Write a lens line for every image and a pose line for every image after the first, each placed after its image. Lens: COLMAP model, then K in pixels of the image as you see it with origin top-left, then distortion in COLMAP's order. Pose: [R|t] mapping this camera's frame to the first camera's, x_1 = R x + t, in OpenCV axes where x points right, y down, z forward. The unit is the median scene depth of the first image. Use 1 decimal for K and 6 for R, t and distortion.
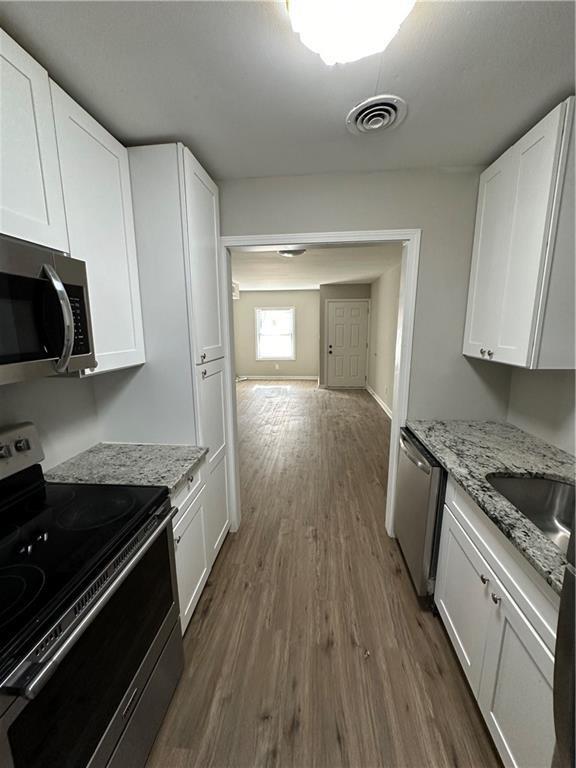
lens RADIAL K [[306.8, 0, 288.5], [0, 306.8, 381.8], [0, 0, 1]] dist [-0.006059, 0.001404]
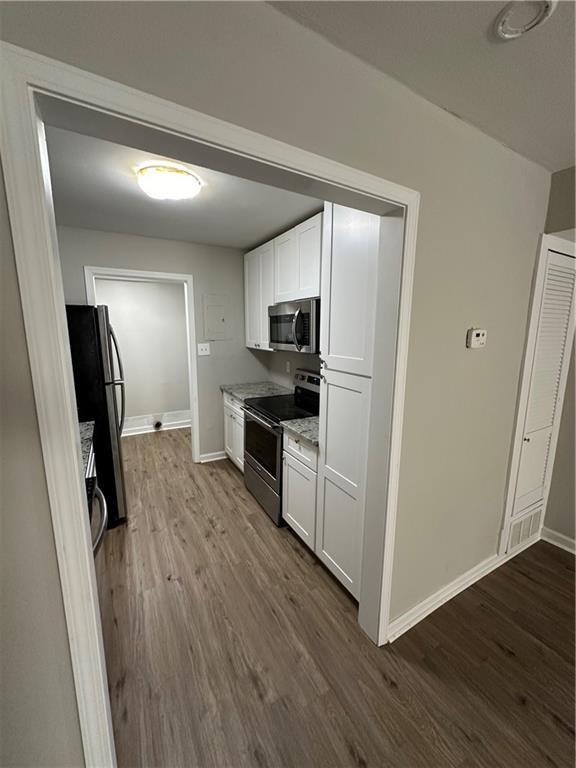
lens RADIAL K [[306.8, 0, 286.0], [0, 306.8, 383.2], [0, 0, 1]] dist [-0.006059, 0.001404]
pose [[-0.827174, 0.099310, -0.553101, 0.409219], [-0.100038, 0.942515, 0.318838, -0.324933], [0.552970, 0.319065, -0.769689, 1.710163]]
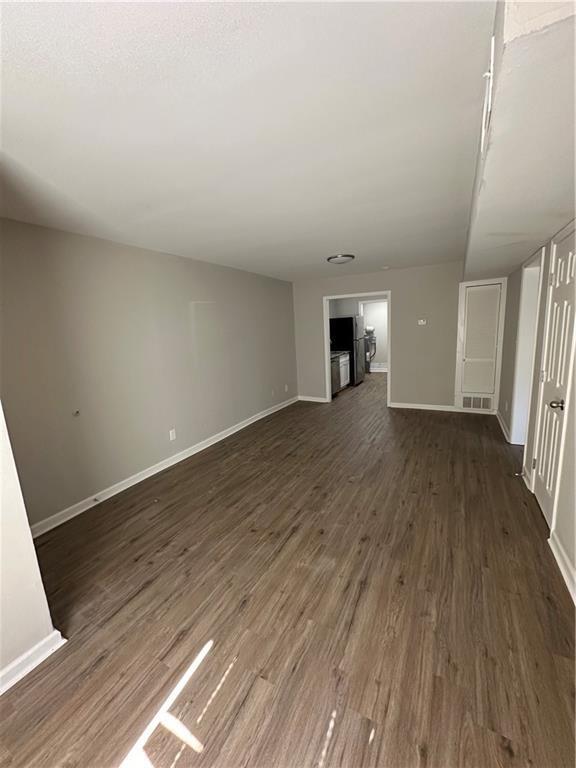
lens RADIAL K [[306.8, 0, 287.8], [0, 306.8, 382.2], [0, 0, 1]] dist [-0.006059, 0.001404]
pose [[-0.919454, -0.010801, 0.393049, -0.467441], [0.131744, 0.933379, 0.333837, -0.743171], [-0.370469, 0.358729, -0.856776, 4.043302]]
